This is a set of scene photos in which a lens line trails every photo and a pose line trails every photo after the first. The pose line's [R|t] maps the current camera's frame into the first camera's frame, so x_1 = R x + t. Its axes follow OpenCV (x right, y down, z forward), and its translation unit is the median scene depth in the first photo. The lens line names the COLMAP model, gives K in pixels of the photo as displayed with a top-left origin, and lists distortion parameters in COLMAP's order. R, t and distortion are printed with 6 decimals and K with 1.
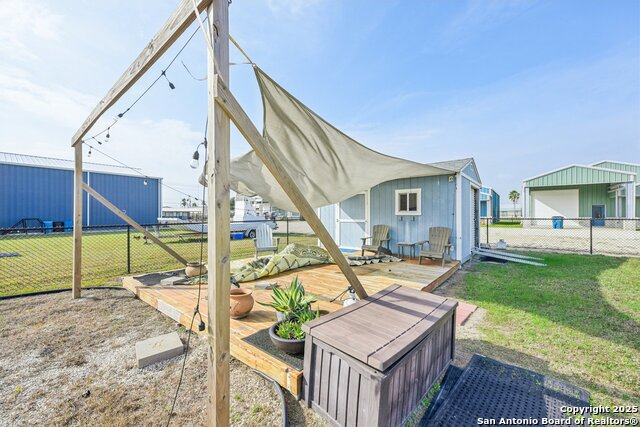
lens RADIAL K [[256.0, 0, 320.0], [0, 256.0, 213.5], [0, 0, 1]] dist [0.000687, -0.000075]
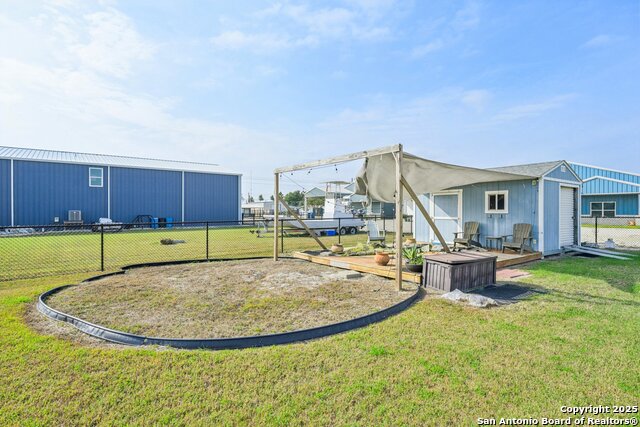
lens RADIAL K [[343.8, 0, 320.0], [0, 343.8, 213.5], [0, 0, 1]] dist [-0.000500, -0.000145]
pose [[0.972490, 0.002455, -0.232932, -0.070398], [0.000134, 0.999938, 0.011101, -0.009930], [0.232945, -0.010827, 0.972430, -0.695842]]
